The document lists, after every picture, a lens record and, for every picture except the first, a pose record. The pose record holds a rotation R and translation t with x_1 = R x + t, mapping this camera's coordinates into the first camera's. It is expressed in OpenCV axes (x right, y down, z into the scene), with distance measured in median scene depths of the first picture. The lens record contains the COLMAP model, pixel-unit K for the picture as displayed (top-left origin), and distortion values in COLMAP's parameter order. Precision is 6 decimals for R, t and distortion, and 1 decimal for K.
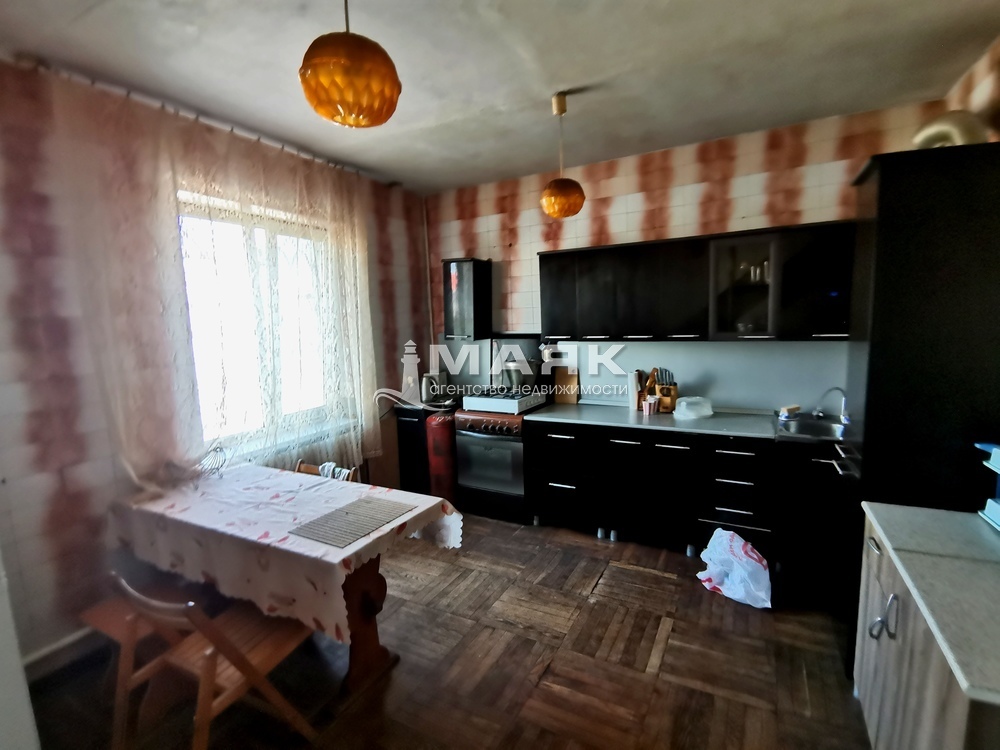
lens RADIAL K [[490.5, 0, 500.4], [0, 490.5, 377.4], [0, 0, 1]] dist [0.000902, -0.000080]
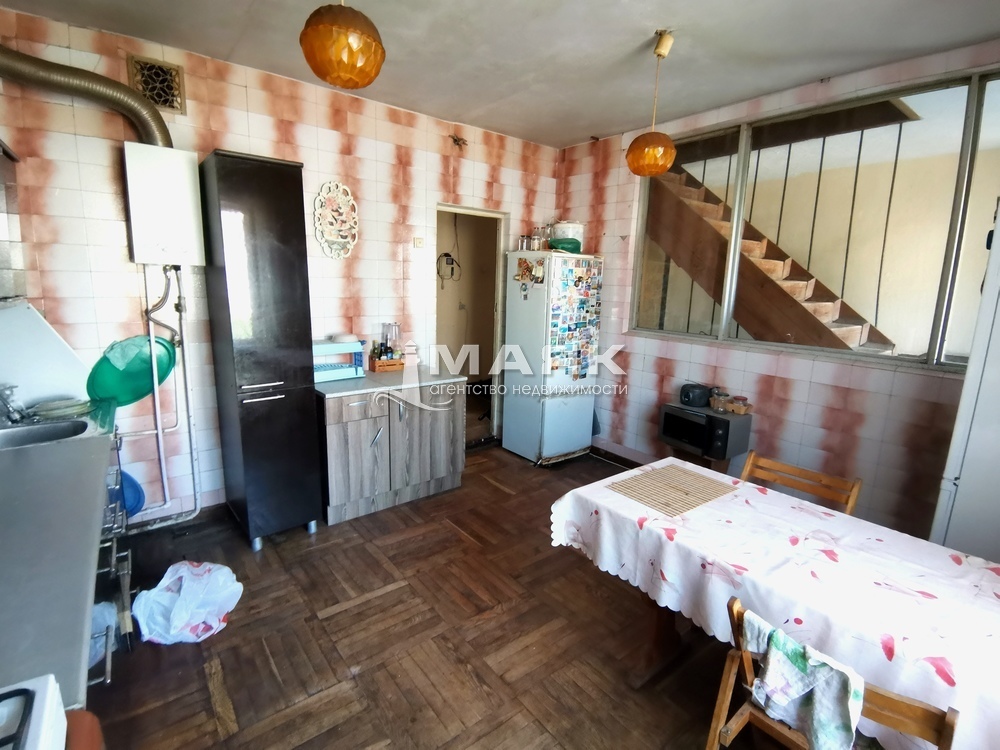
lens RADIAL K [[490.5, 0, 497.5], [0, 490.5, 374.8], [0, 0, 1]] dist [0.000902, -0.000080]
pose [[-0.911400, -0.067813, 0.405897, -0.311738], [0.056257, 0.956539, 0.286127, -0.179208], [-0.407659, 0.283611, -0.867974, 1.656907]]
